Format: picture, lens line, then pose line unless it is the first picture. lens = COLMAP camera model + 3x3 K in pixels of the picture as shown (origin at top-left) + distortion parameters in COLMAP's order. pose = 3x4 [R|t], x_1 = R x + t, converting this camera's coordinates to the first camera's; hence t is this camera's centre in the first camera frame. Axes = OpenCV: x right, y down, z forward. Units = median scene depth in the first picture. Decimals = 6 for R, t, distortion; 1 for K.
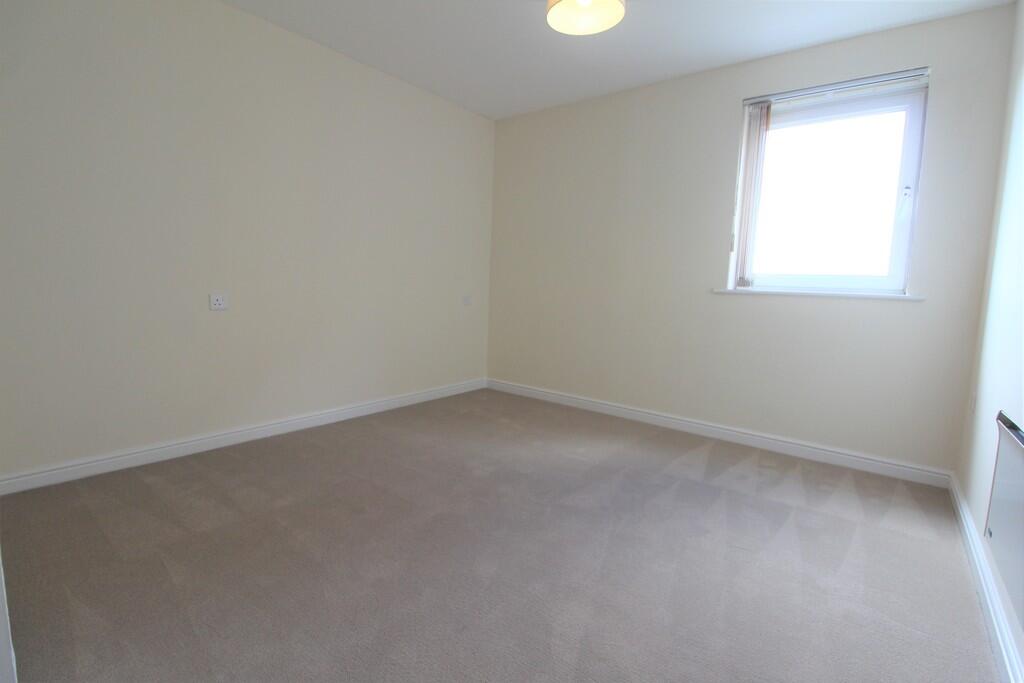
lens RADIAL K [[479.4, 0, 515.2], [0, 479.4, 339.8], [0, 0, 1]] dist [0.003686, -0.016620]
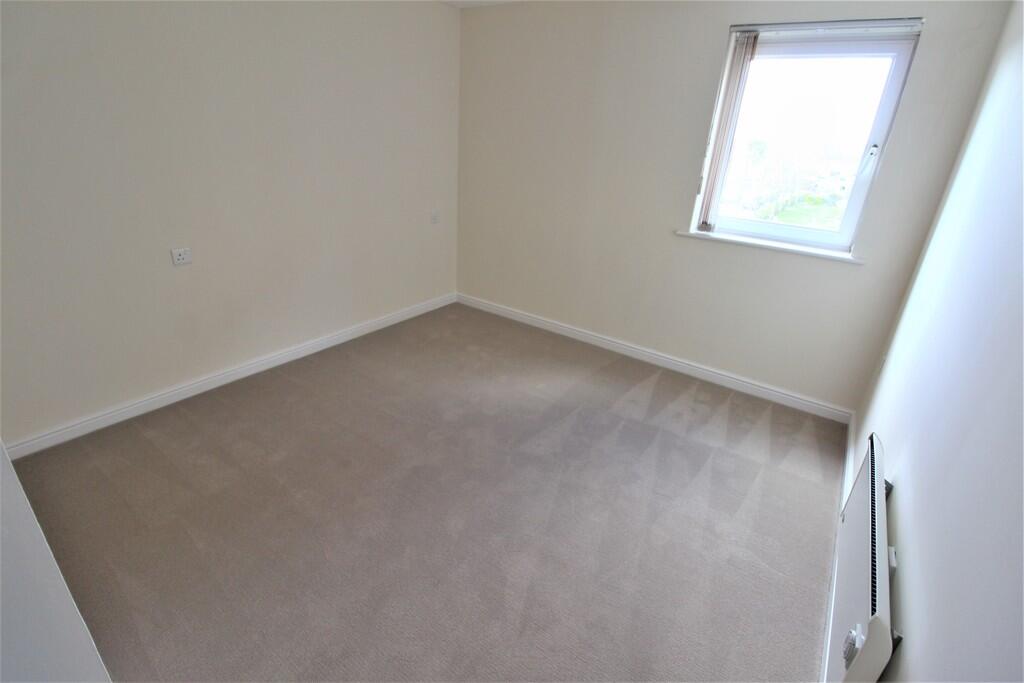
lens RADIAL K [[479.4, 0, 515.2], [0, 479.4, 339.8], [0, 0, 1]] dist [0.003686, -0.016620]
pose [[0.998372, 0.000487, 0.057035, 0.014261], [-0.017215, 0.955903, 0.293178, -0.222345], [-0.054377, -0.293683, 0.954355, -0.033688]]
